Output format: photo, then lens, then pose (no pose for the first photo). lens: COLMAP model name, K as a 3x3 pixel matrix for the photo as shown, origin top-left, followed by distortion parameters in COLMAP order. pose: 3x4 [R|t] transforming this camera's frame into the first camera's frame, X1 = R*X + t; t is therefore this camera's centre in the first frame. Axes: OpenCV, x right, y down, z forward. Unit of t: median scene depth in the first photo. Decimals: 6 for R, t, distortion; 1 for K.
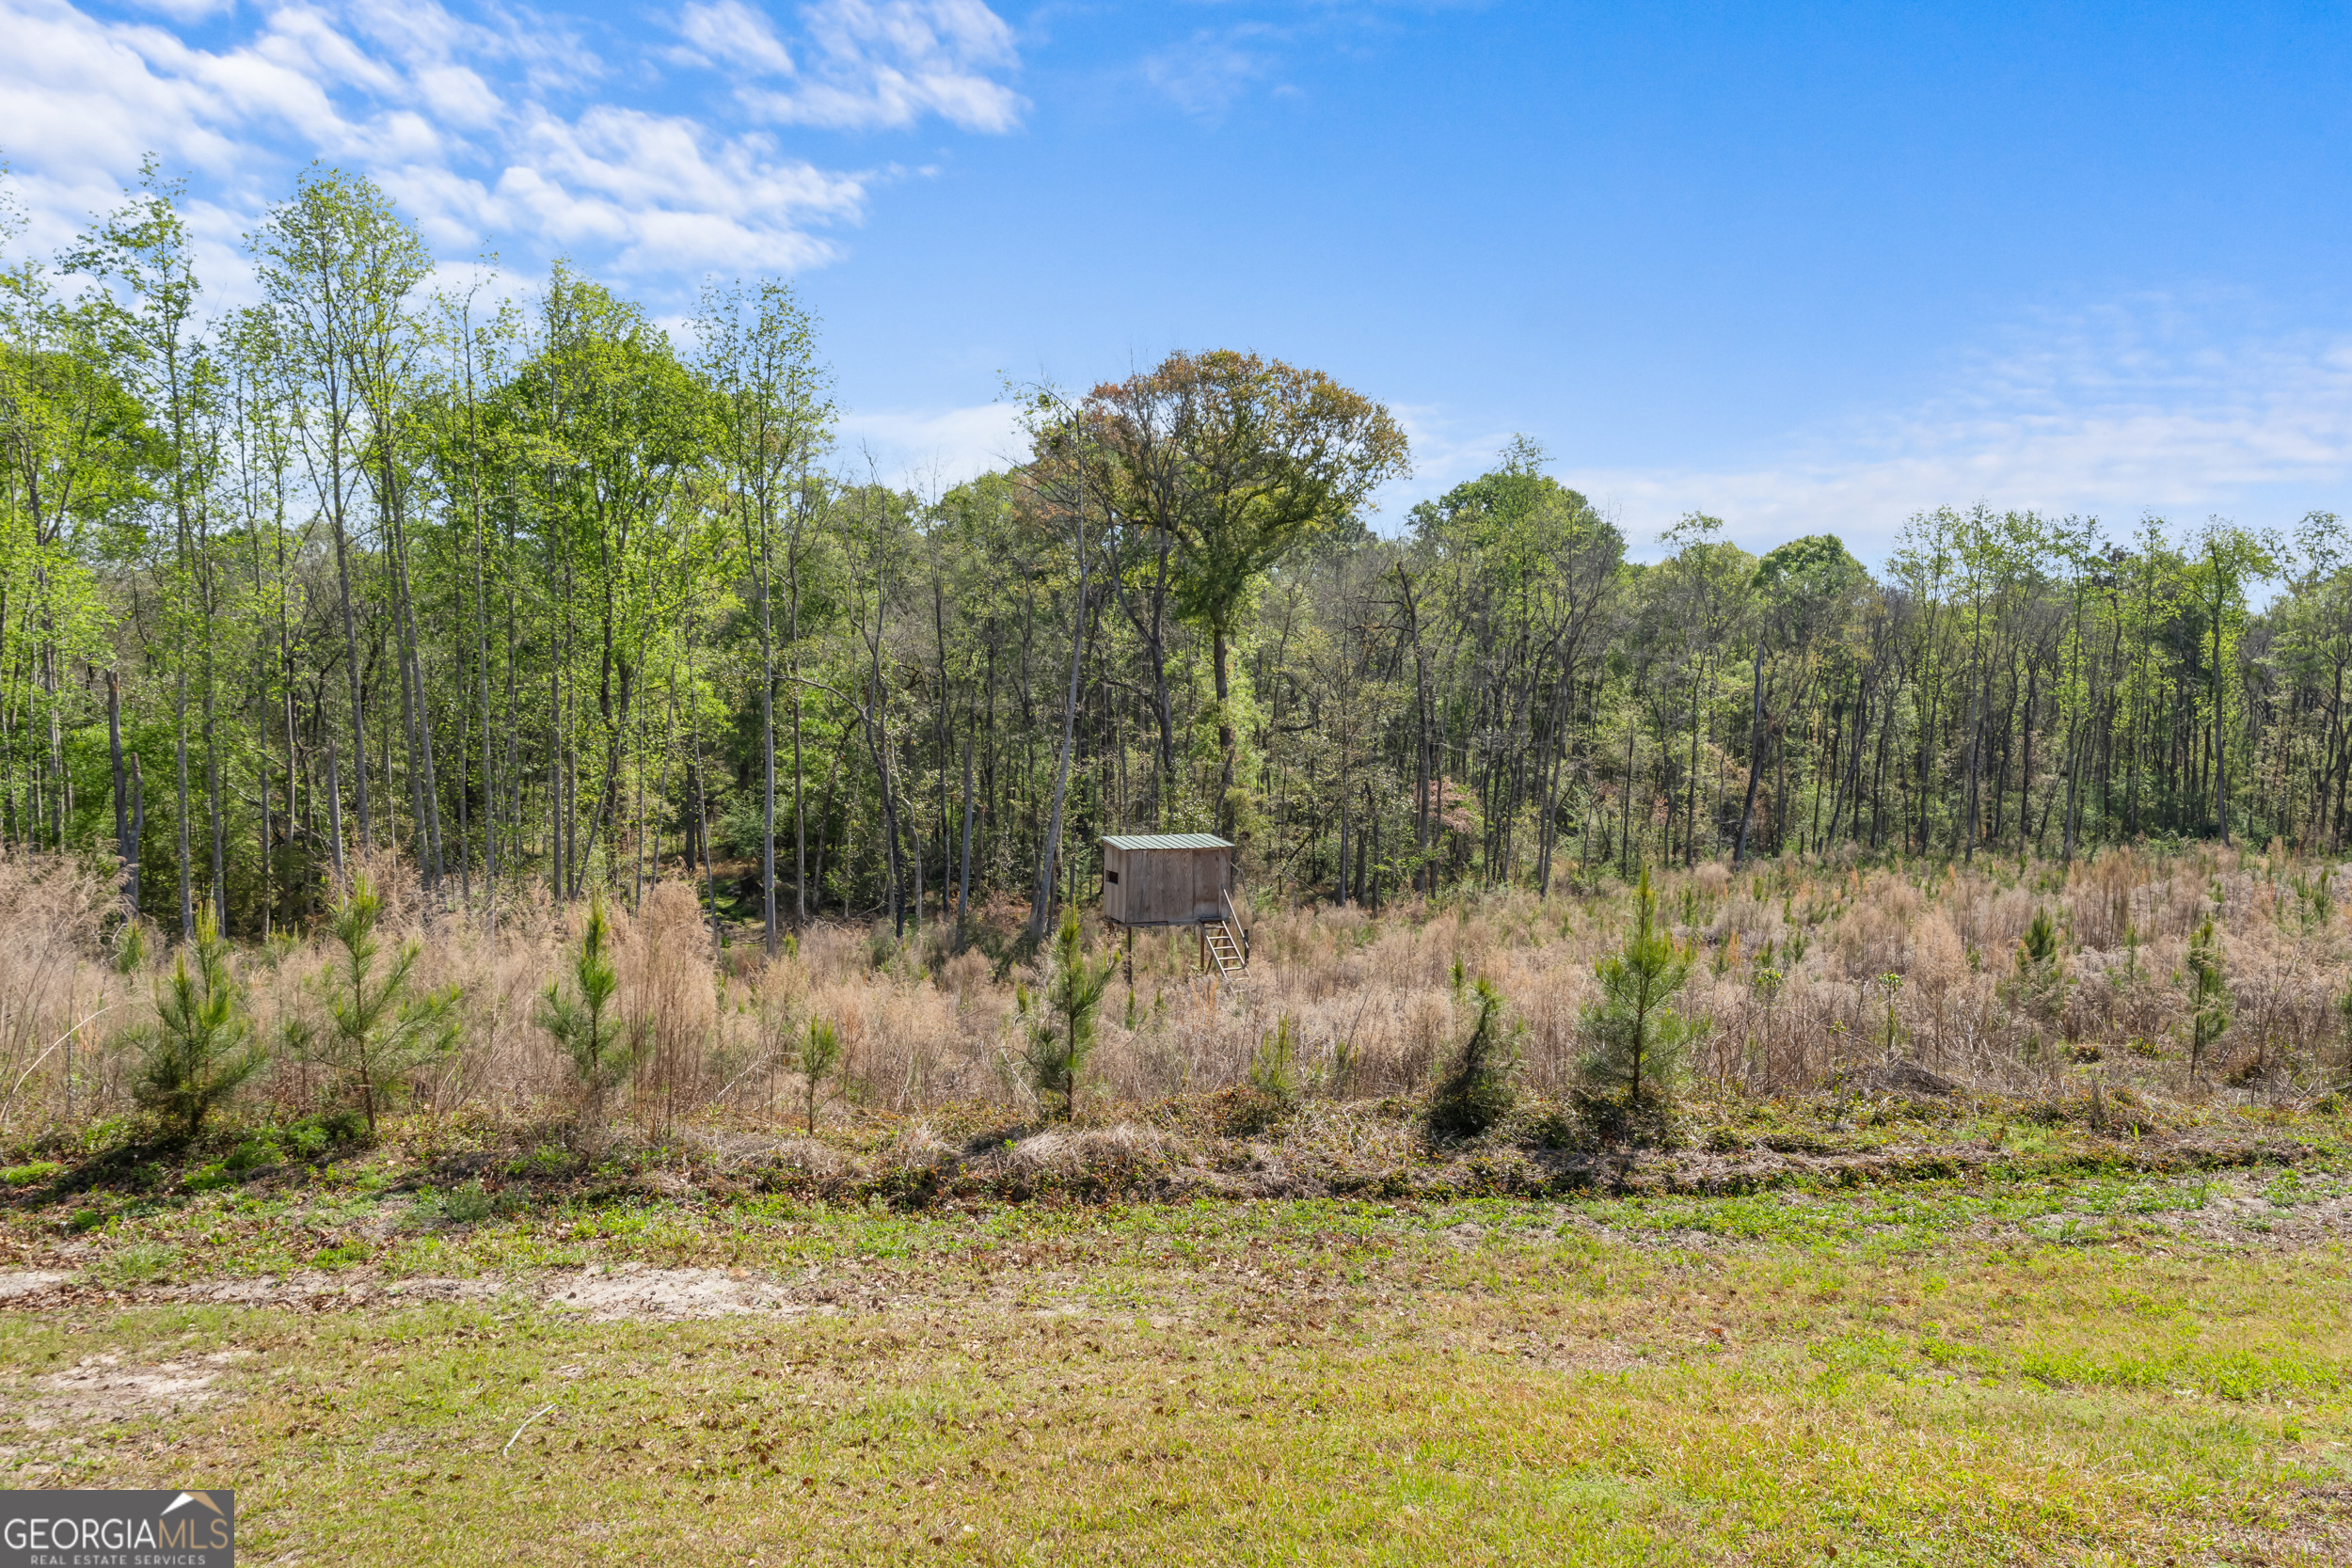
lens RADIAL K [[1617.2, 0, 1181.8], [0, 1617.2, 771.9], [0, 0, 1]] dist [0.005098, 0.000056]
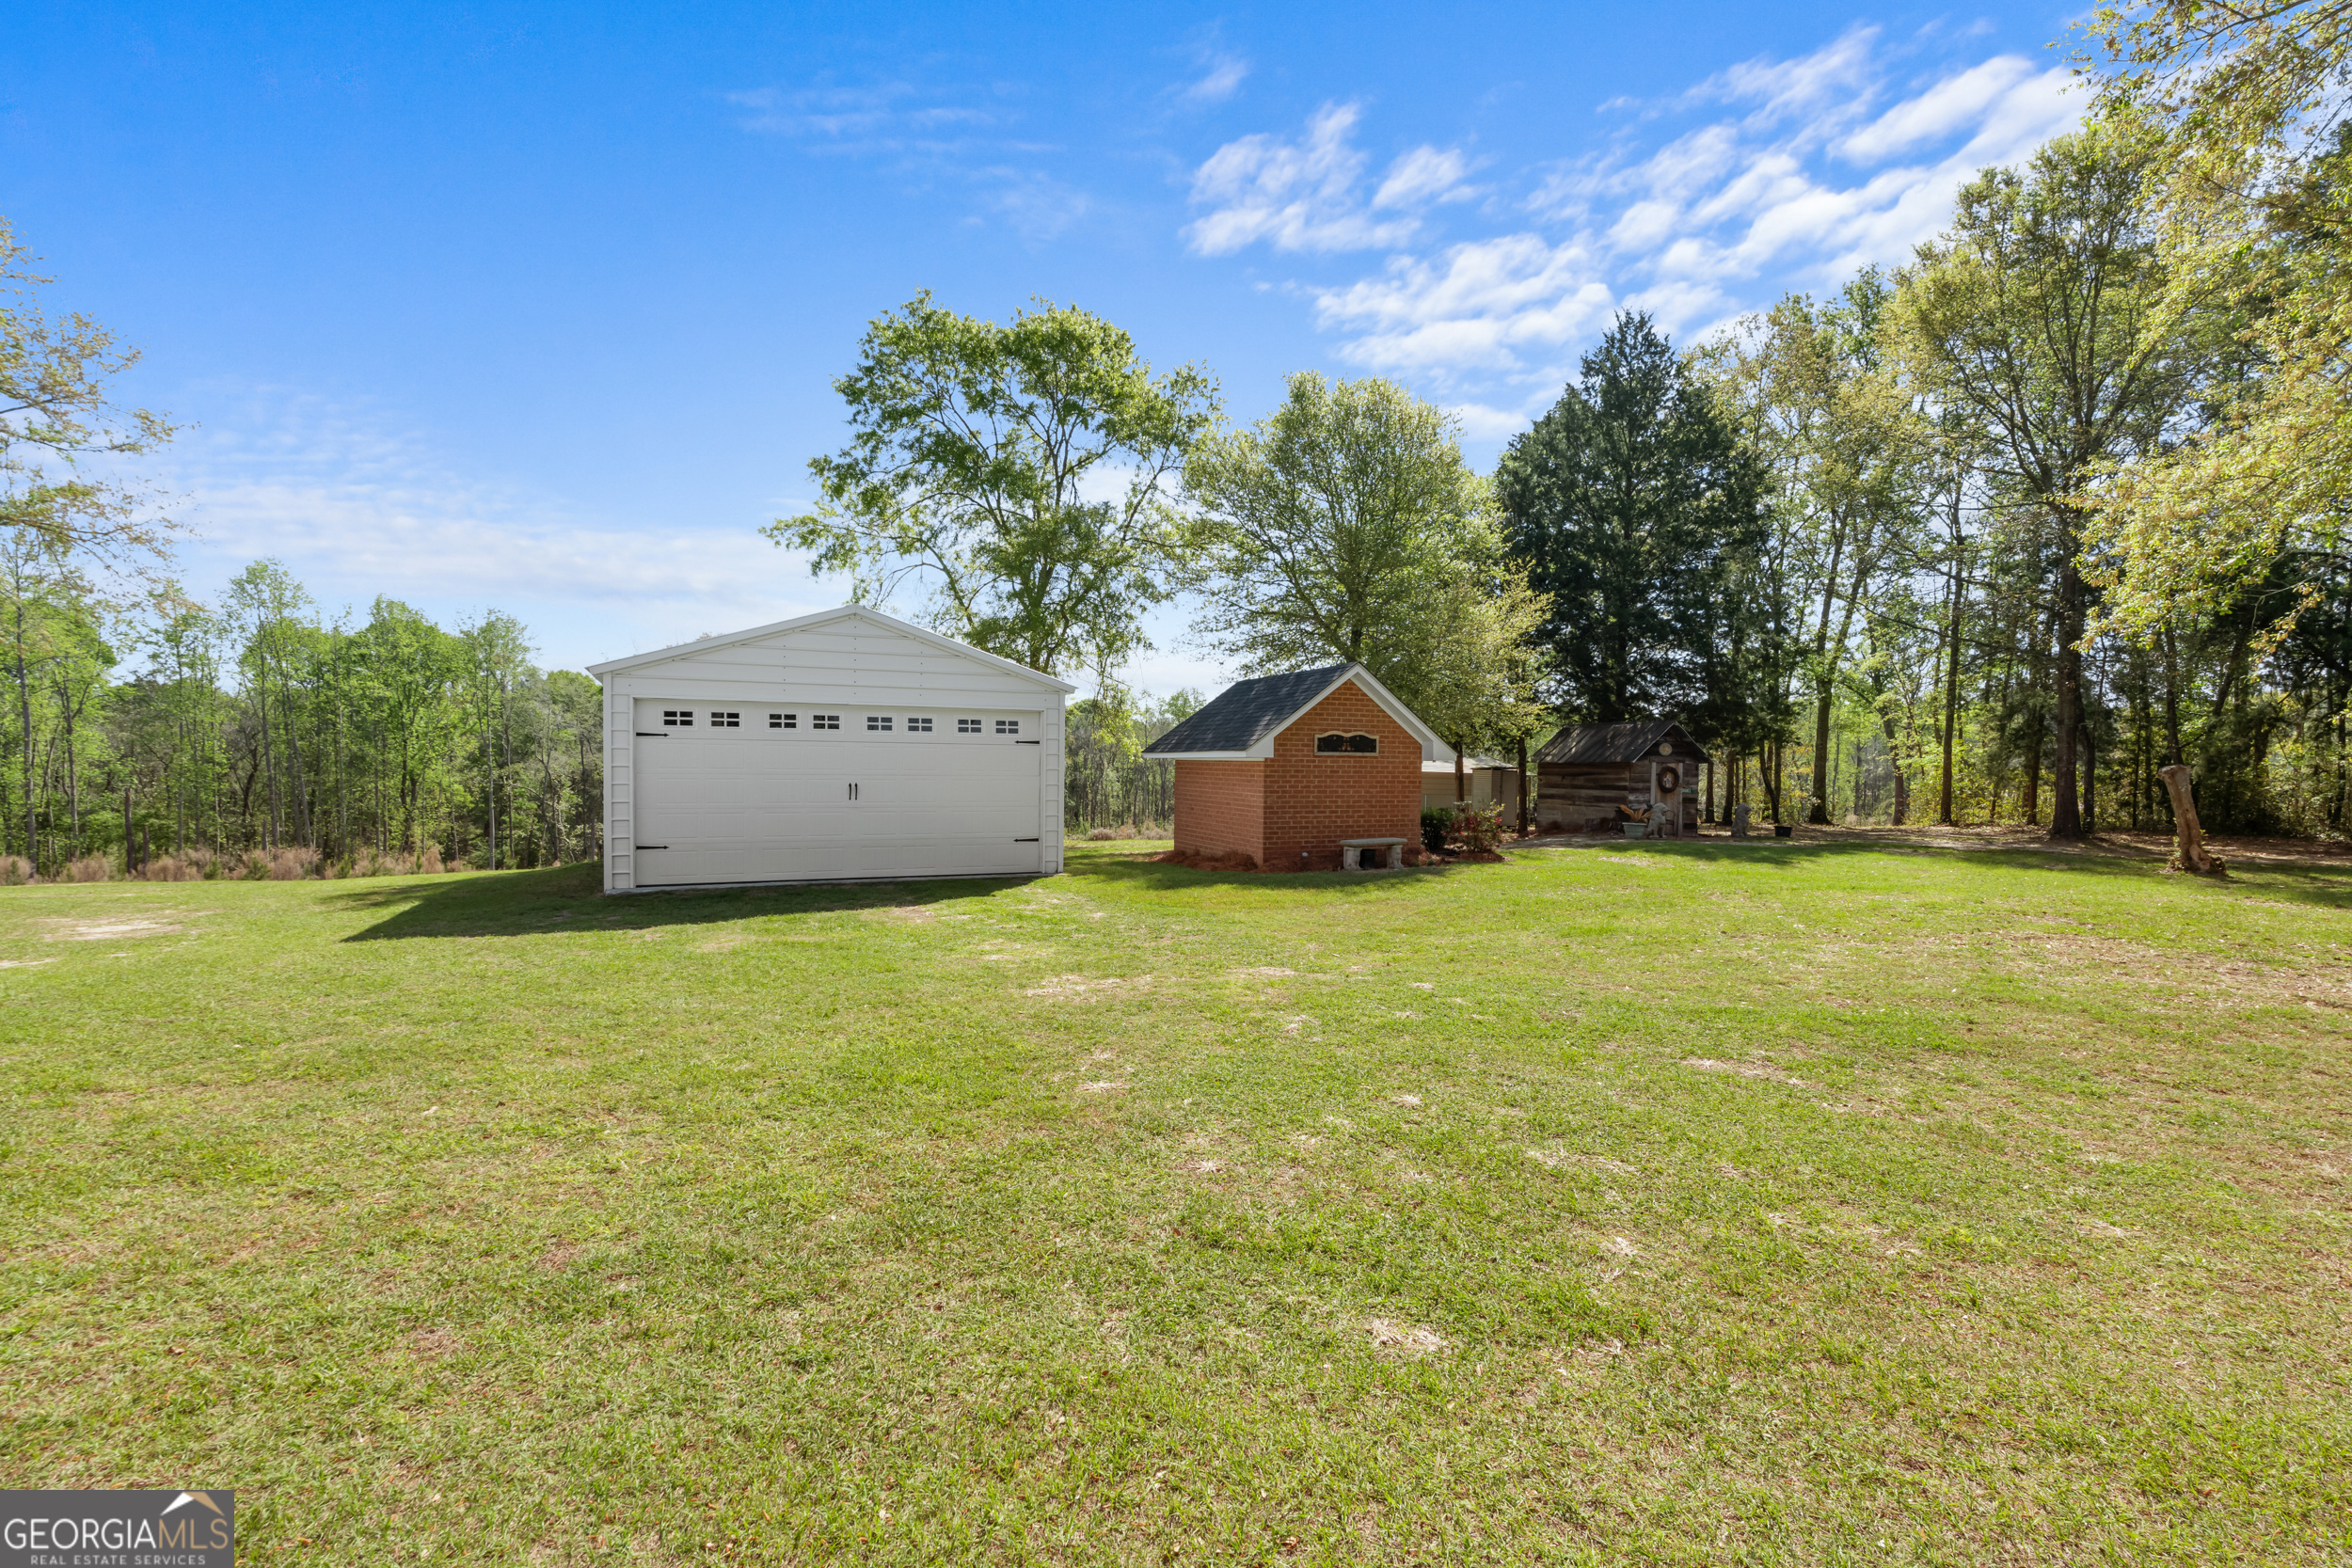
lens RADIAL K [[1042.7, 0, 1166.7], [0, 1042.7, 794.2], [0, 0, 1]] dist [-0.001112, 0.000485]
pose [[0.956172, -0.010014, 0.292635, 0.183006], [0.017233, 0.999607, -0.022101, 0.001259], [-0.292298, 0.026175, 0.955969, -0.547055]]
